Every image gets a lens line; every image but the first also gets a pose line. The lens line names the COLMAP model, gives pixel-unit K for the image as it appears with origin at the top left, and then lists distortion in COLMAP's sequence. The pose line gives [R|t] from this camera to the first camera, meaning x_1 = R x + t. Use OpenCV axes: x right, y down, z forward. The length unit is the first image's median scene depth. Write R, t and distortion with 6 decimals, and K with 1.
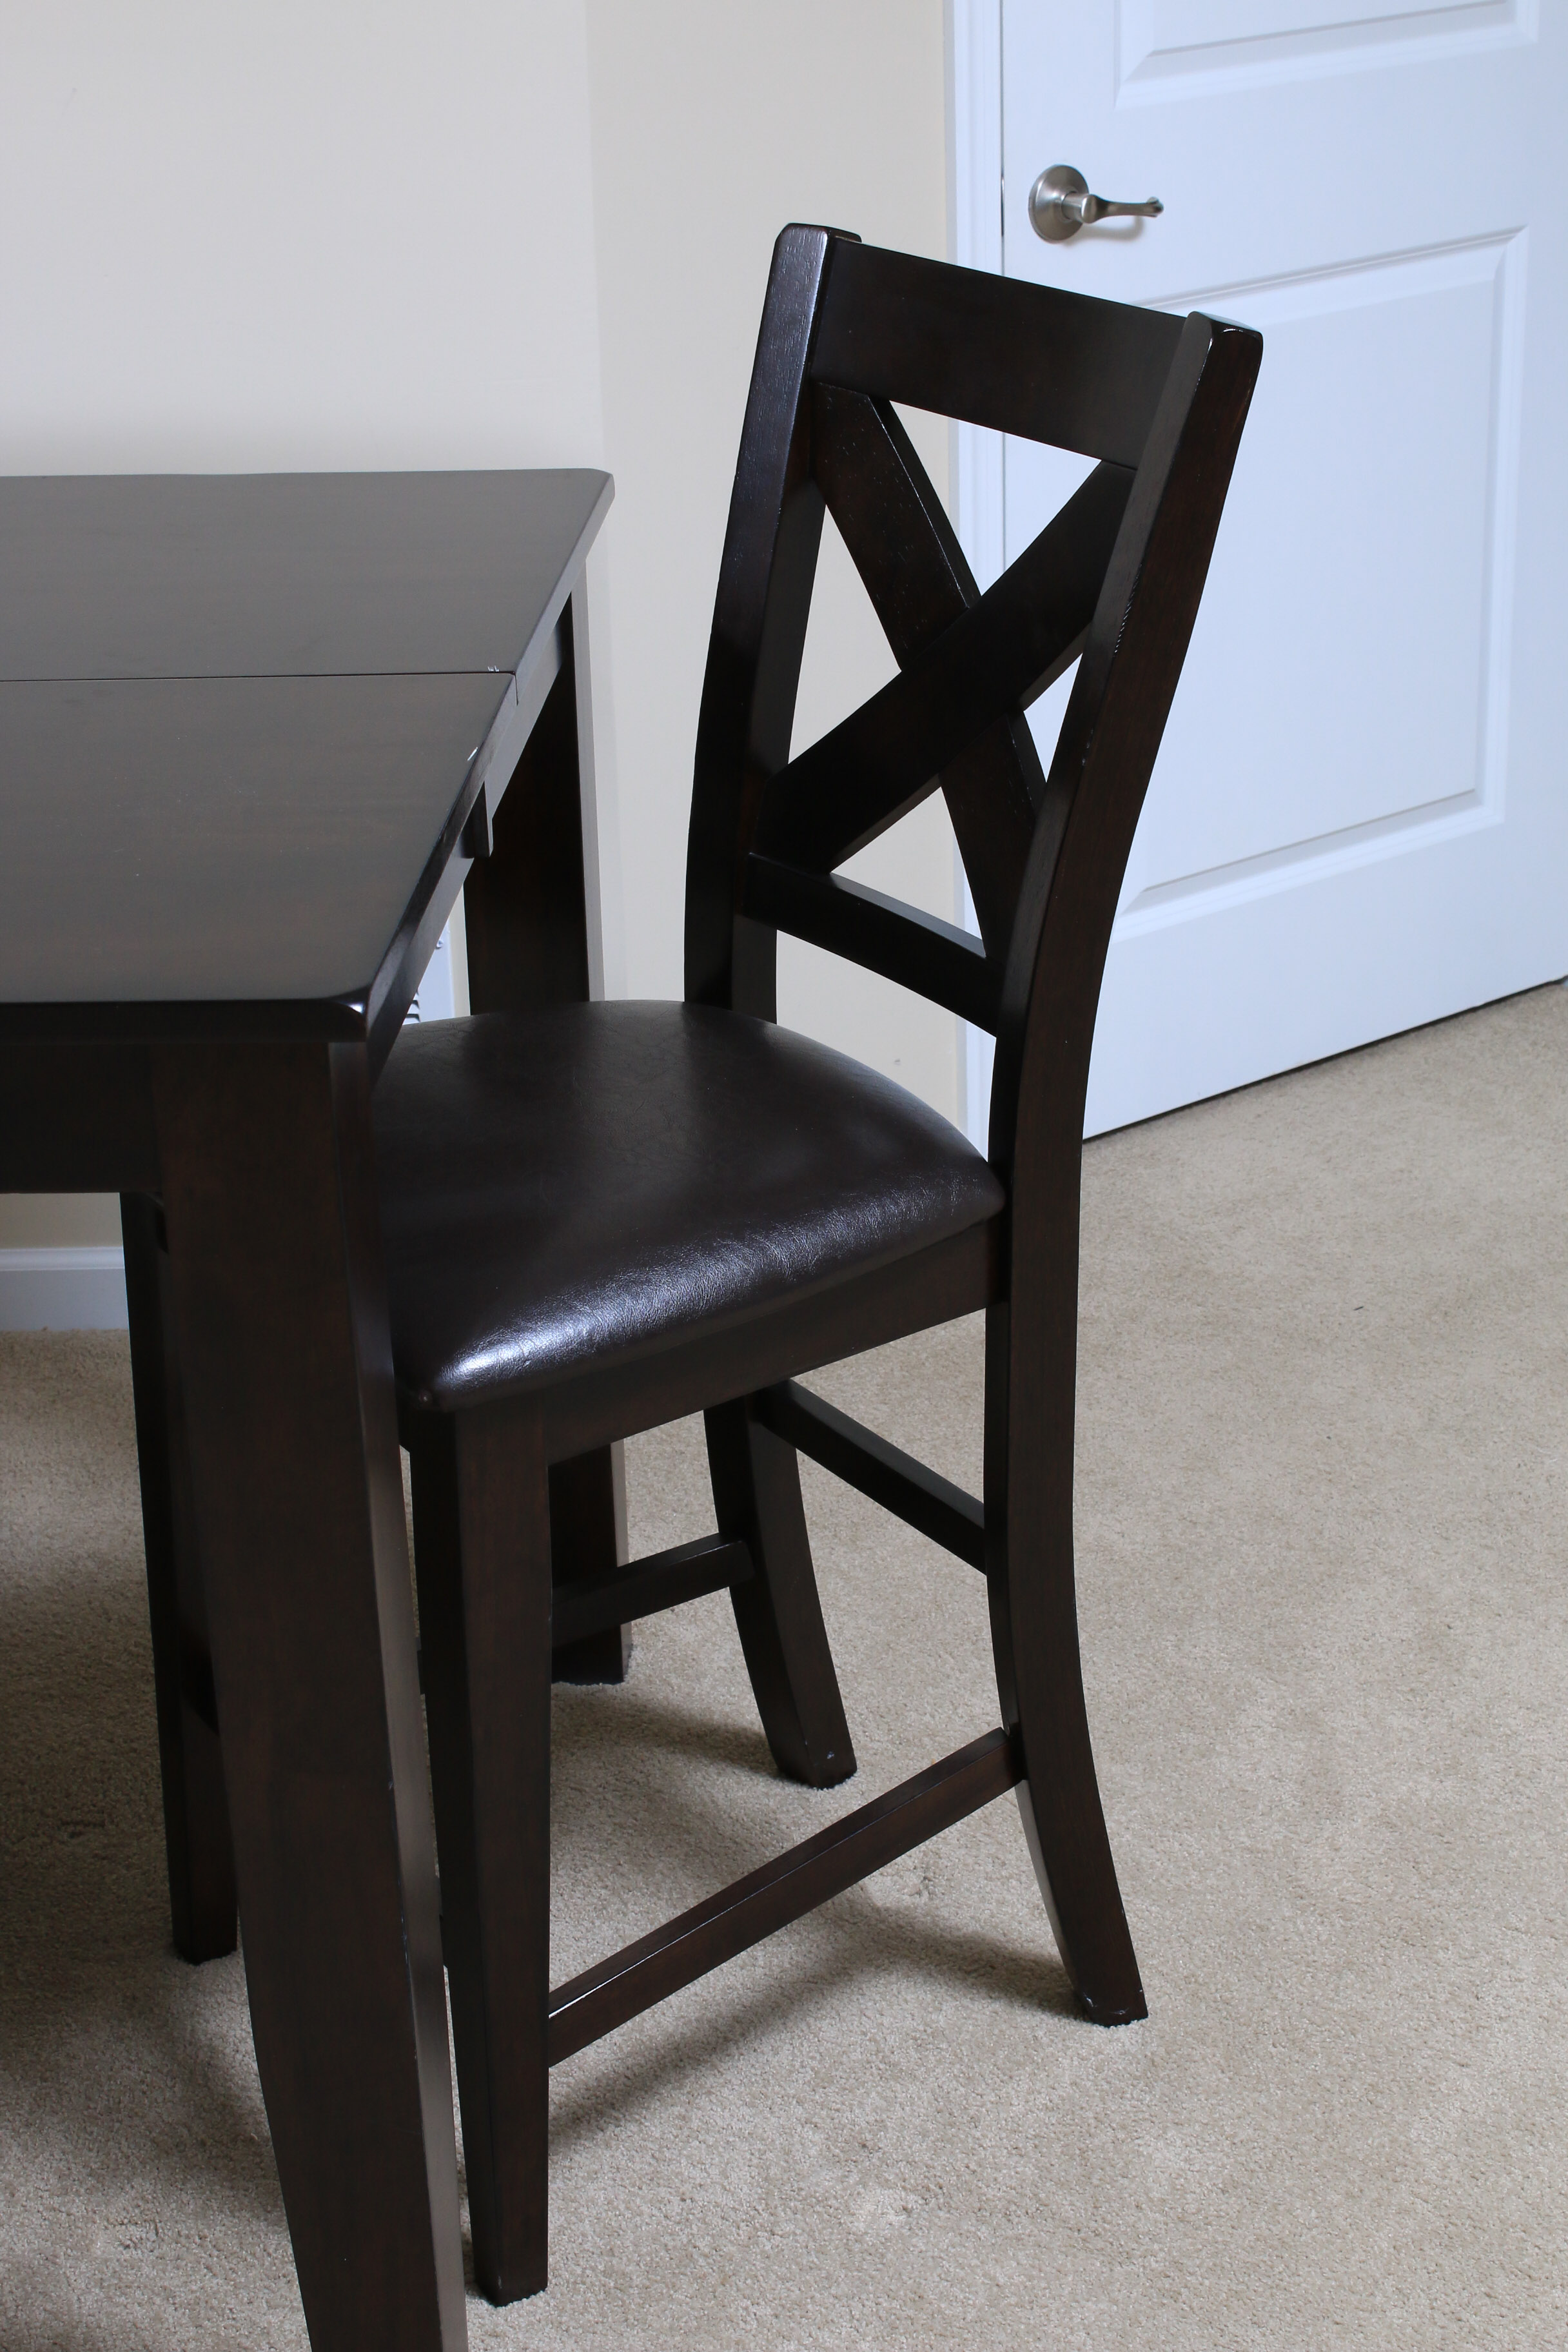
lens RADIAL K [[4173.4, 0, 784.0], [0, 4173.4, 1176.0], [0, 0, 1]] dist [0.006258, 0.196937]
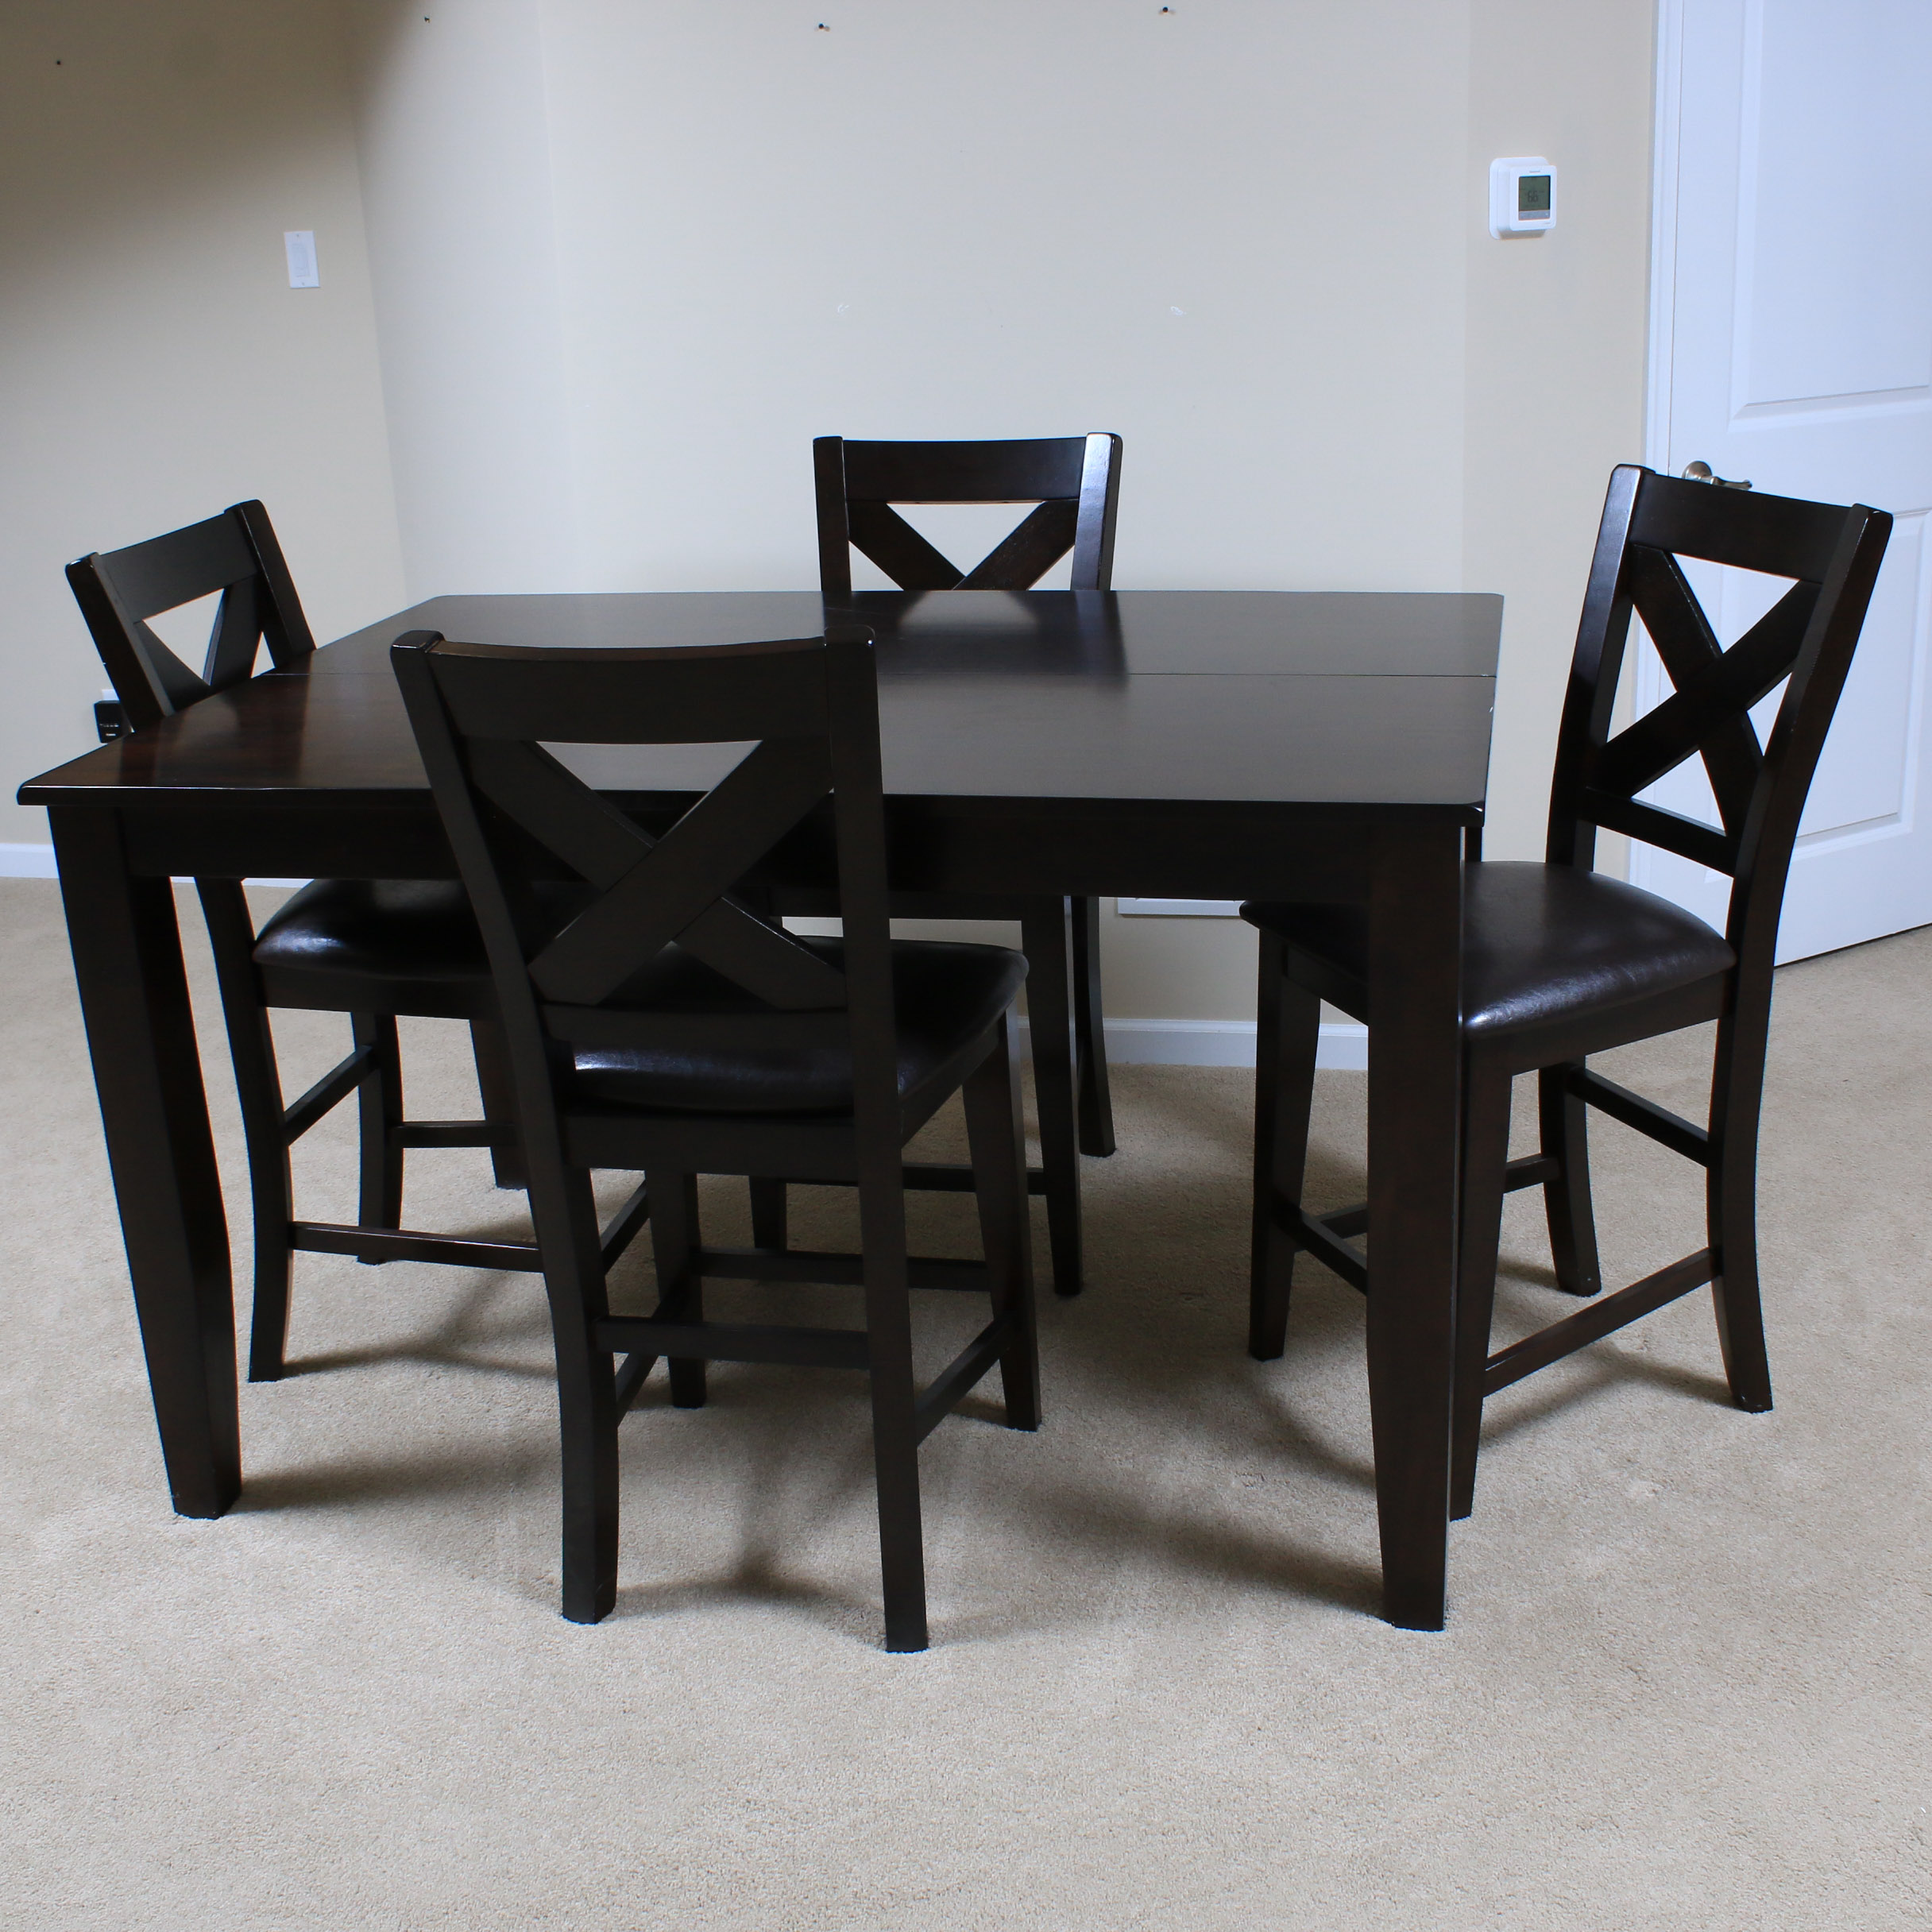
lens RADIAL K [[2455.0, 0, 970.6], [0, 2455.0, 993.2], [0, 0, 1]] dist [-0.160792, 0.100973]
pose [[0.987855, 0.039845, -0.150181, -0.118477], [-0.046502, 0.998073, -0.041077, 0.077152], [0.148255, 0.047562, 0.987805, -0.139157]]
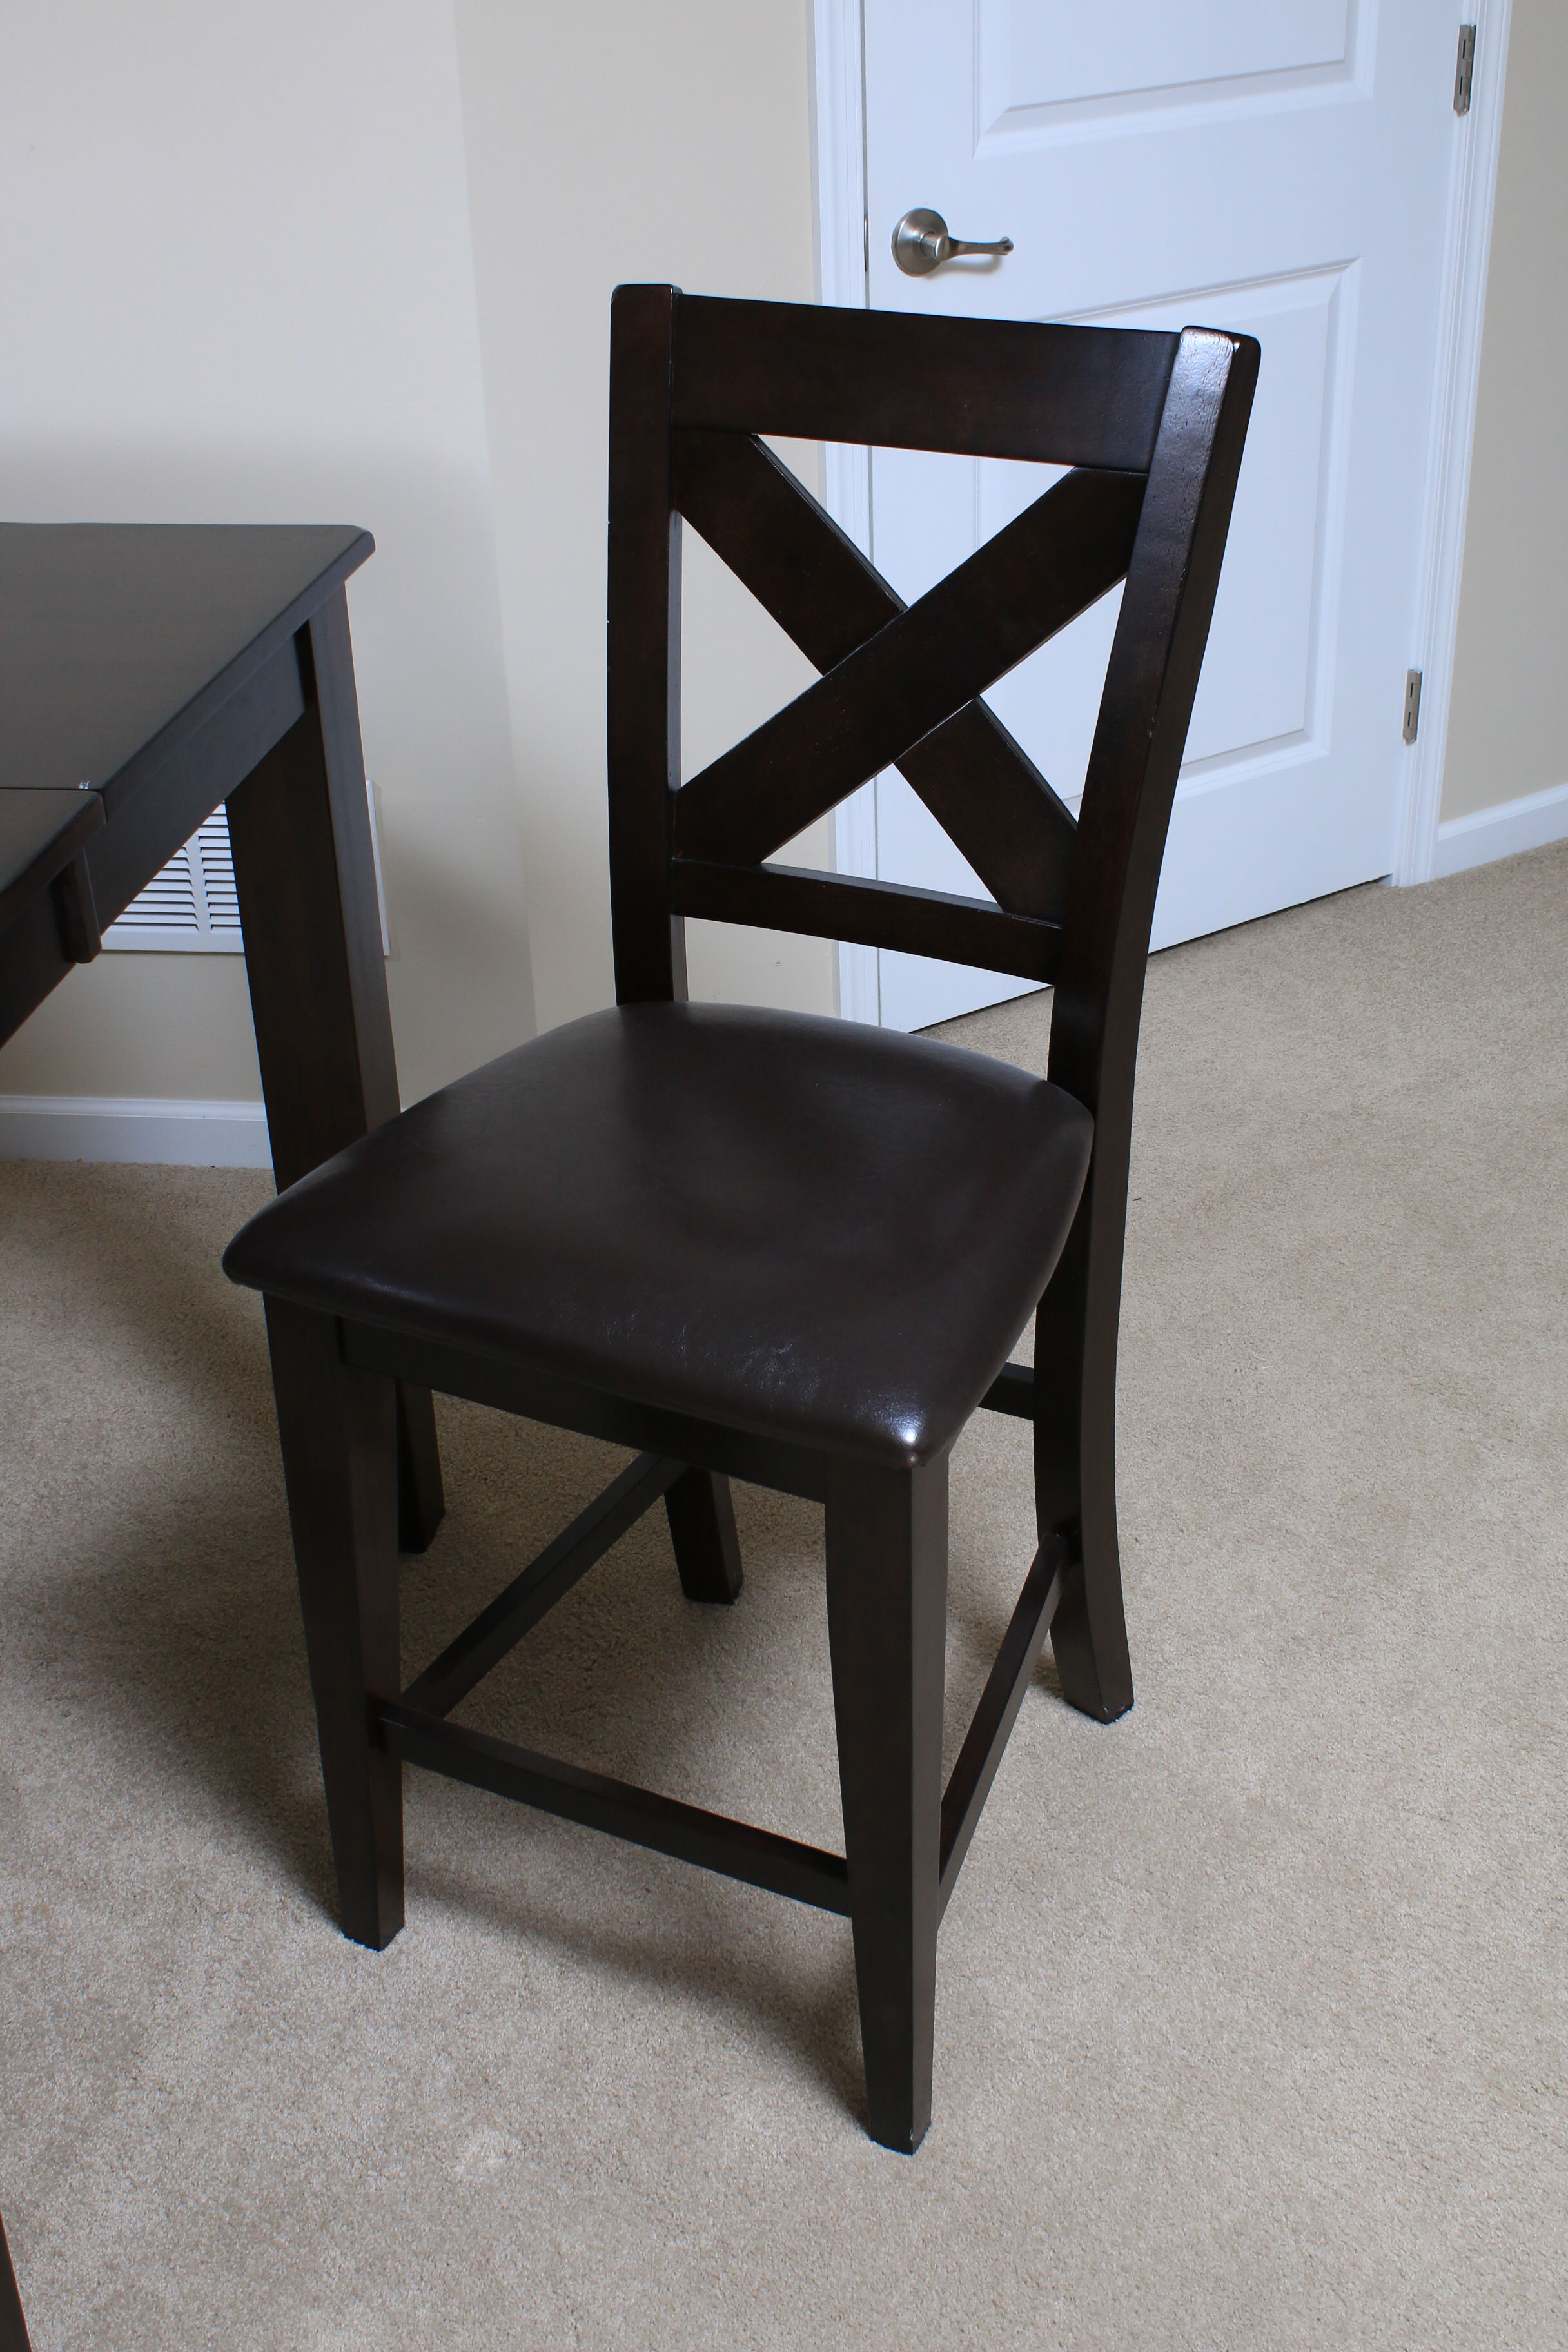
lens RADIAL K [[2767.4, 0, 784.0], [0, 2767.4, 1176.0], [0, 0, 1]] dist [-0.104798, 0.199993]
pose [[0.995039, 0.046421, -0.087997, 0.150431], [-0.033971, 0.989844, 0.138042, -0.113399], [0.093511, -0.134368, 0.986509, 0.302551]]
